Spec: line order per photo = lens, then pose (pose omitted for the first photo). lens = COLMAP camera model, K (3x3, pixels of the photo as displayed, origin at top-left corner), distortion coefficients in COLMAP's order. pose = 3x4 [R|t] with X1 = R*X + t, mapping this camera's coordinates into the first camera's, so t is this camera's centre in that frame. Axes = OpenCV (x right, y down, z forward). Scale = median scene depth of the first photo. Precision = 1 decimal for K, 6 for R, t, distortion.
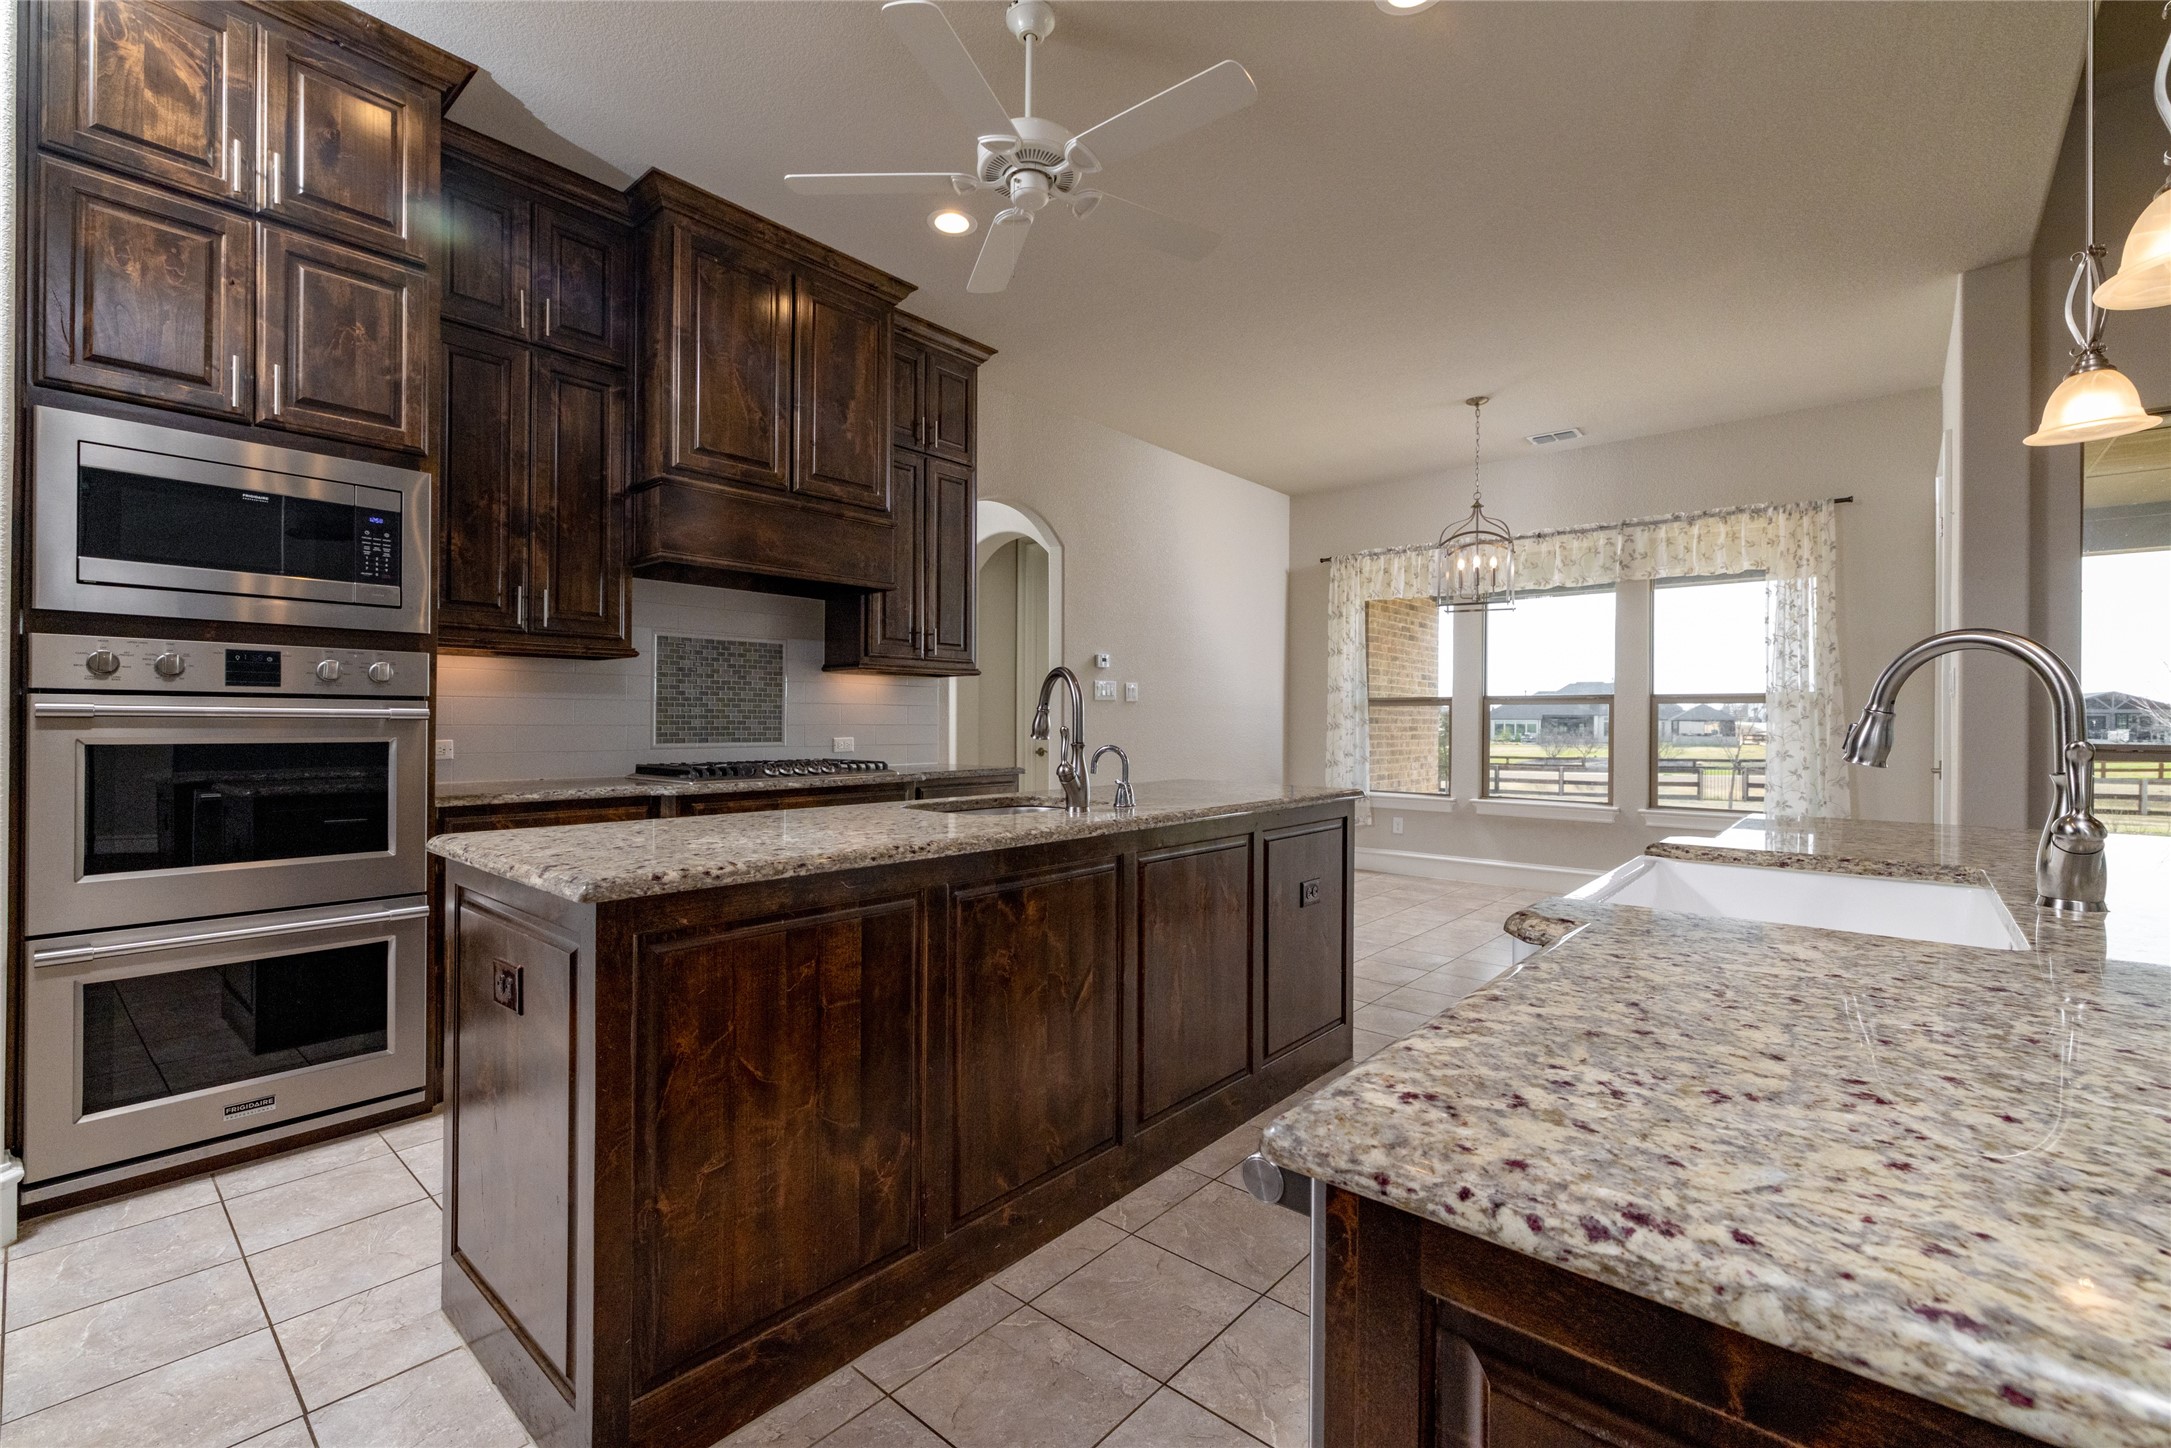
lens RADIAL K [[921.9, 0, 1077.2], [0, 921.9, 723.9], [0, 0, 1]] dist [-0.005910, 0.001516]
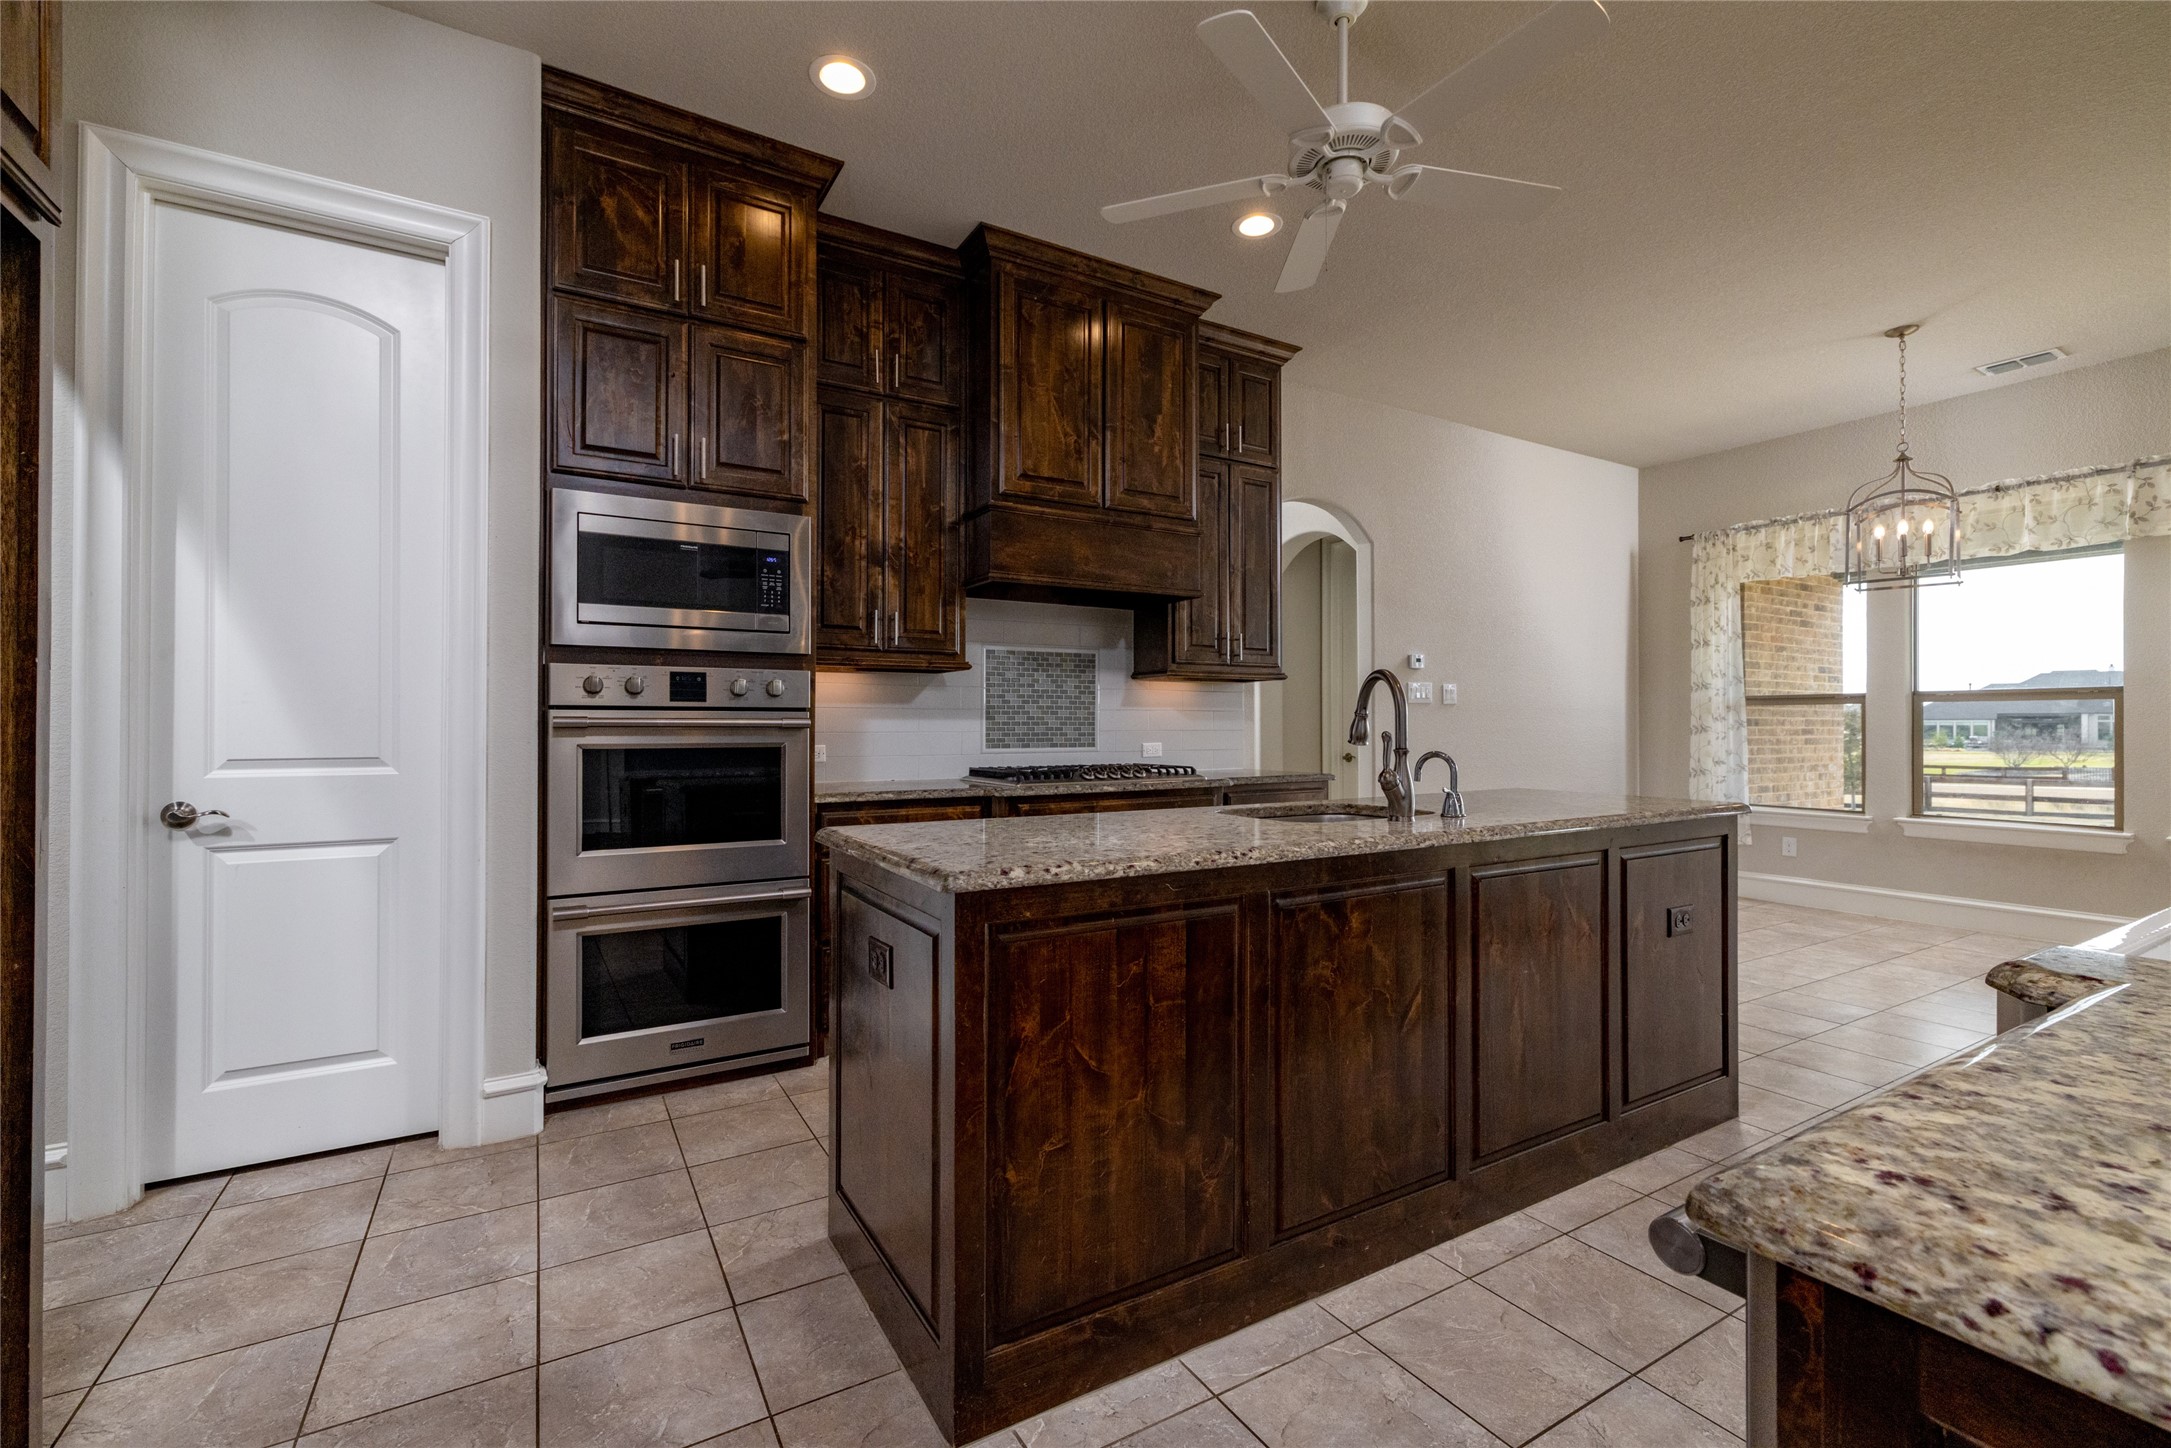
lens RADIAL K [[921.9, 0, 1078.3], [0, 921.9, 723.9], [0, 0, 1]] dist [-0.005910, 0.001516]
pose [[0.950106, -0.006546, -0.311859, -0.016554], [0.004891, 0.999970, -0.006089, -0.000663], [0.311889, 0.004259, 0.950109, -0.004205]]
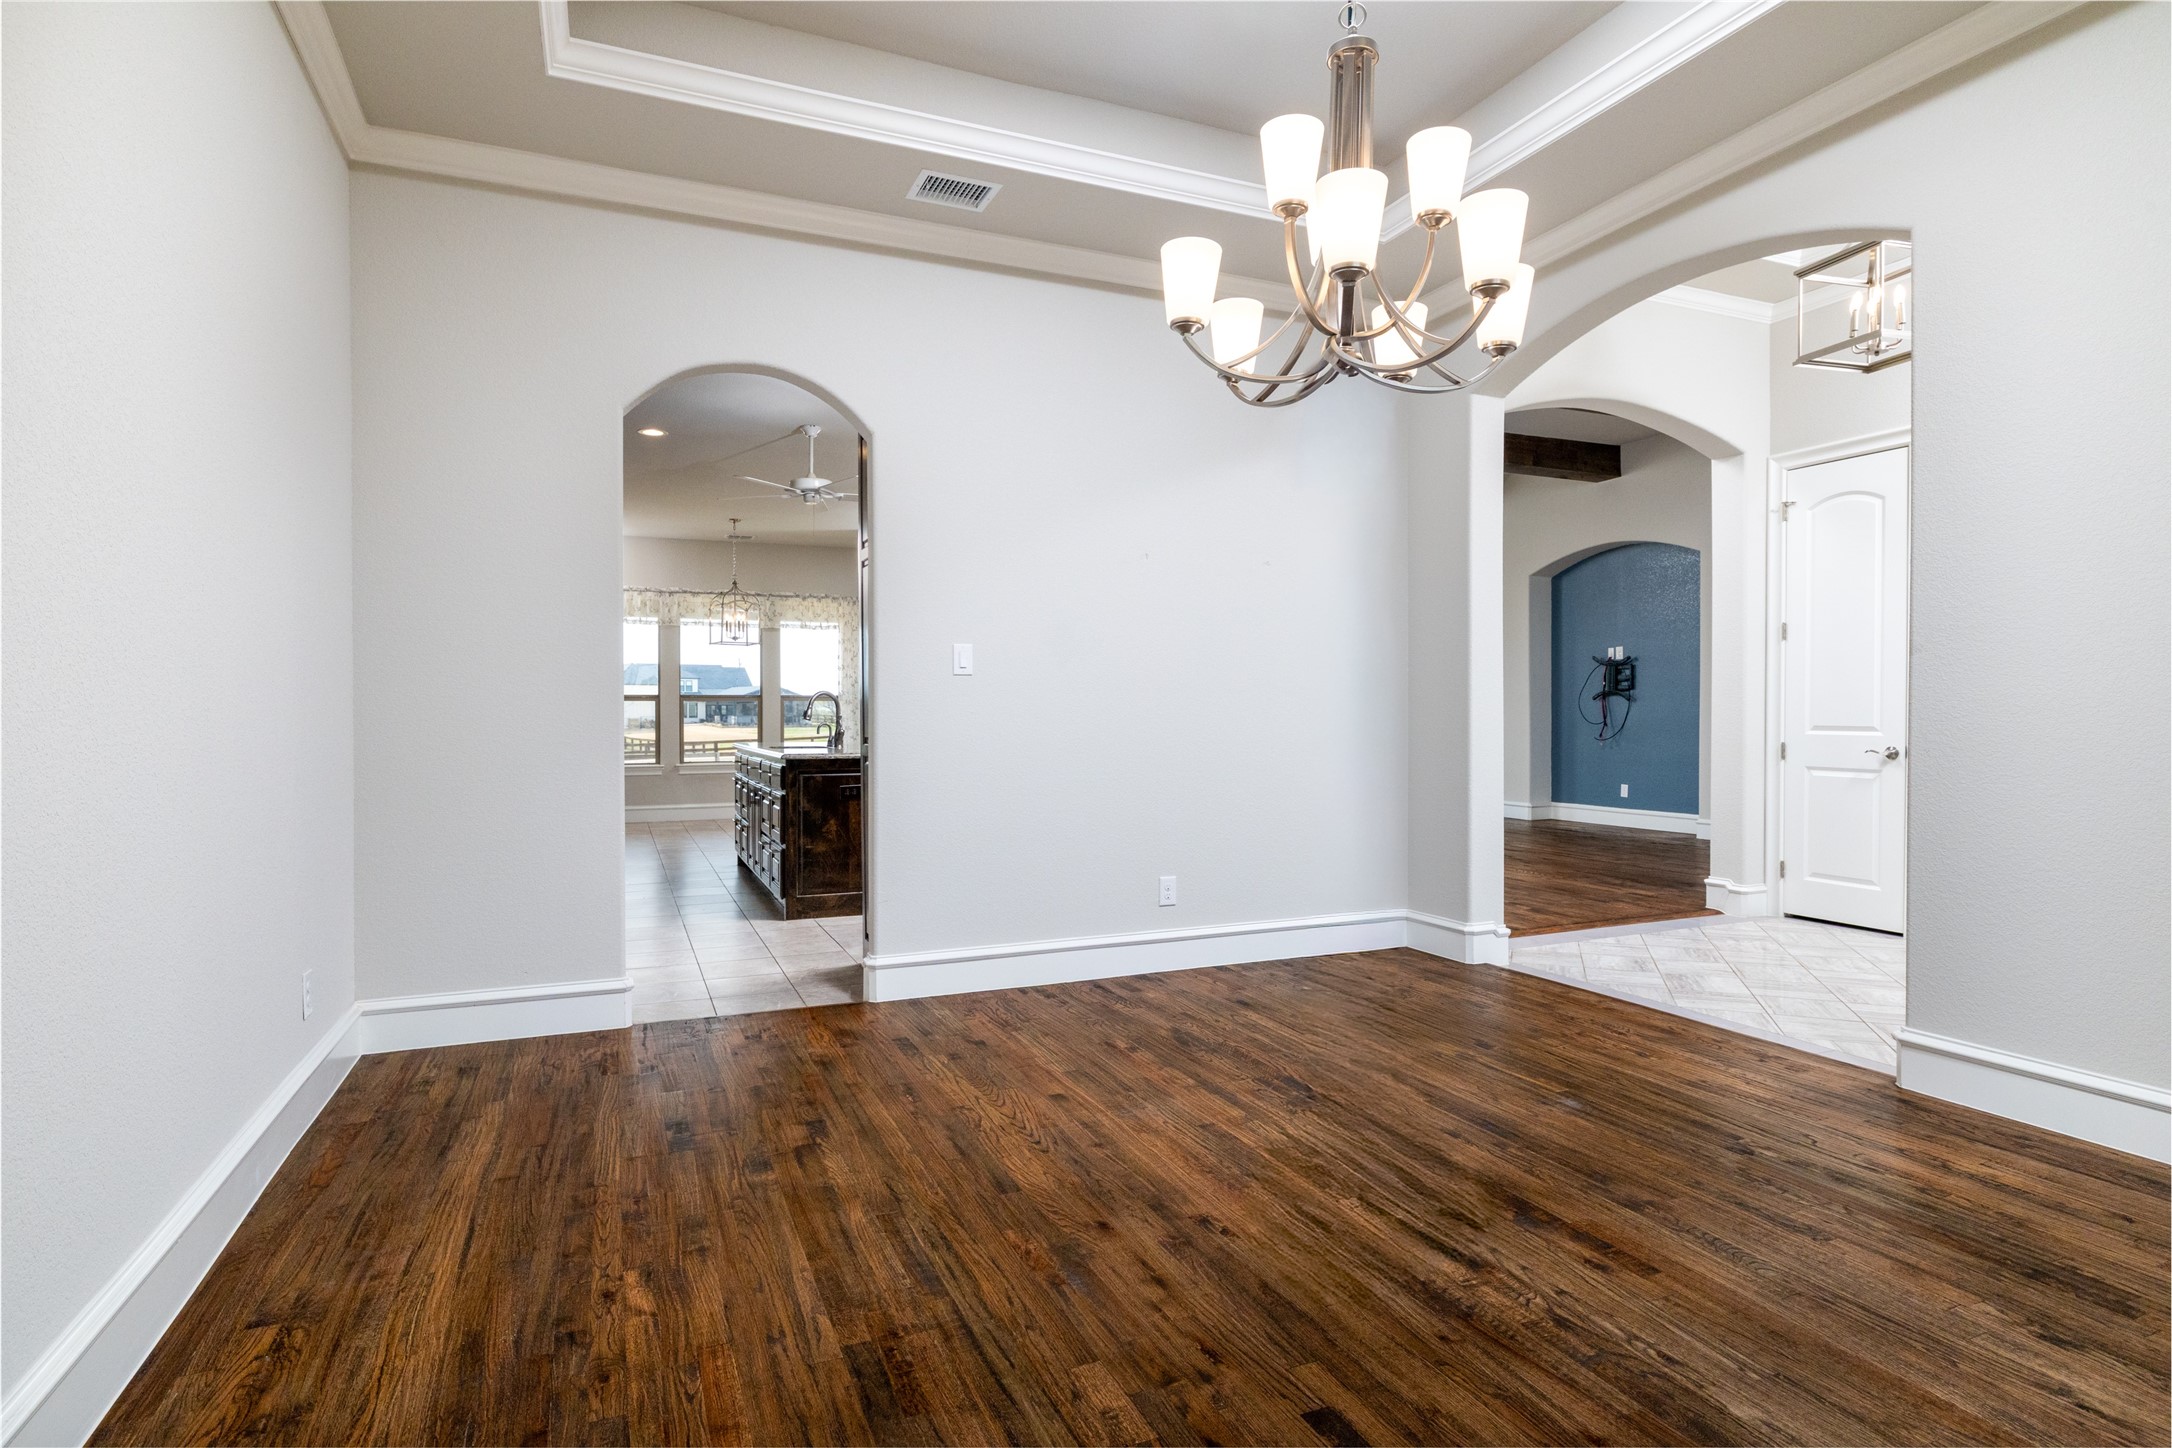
lens RADIAL K [[1084.0, 0, 1095.1], [0, 1084.0, 715.9], [0, 0, 1]] dist [0.001149, -0.000580]
pose [[0.415742, -0.006815, 0.909457, -2.125926], [0.004081, 0.999976, 0.005627, -0.003472], [-0.909474, 0.001372, 0.415759, -0.806252]]
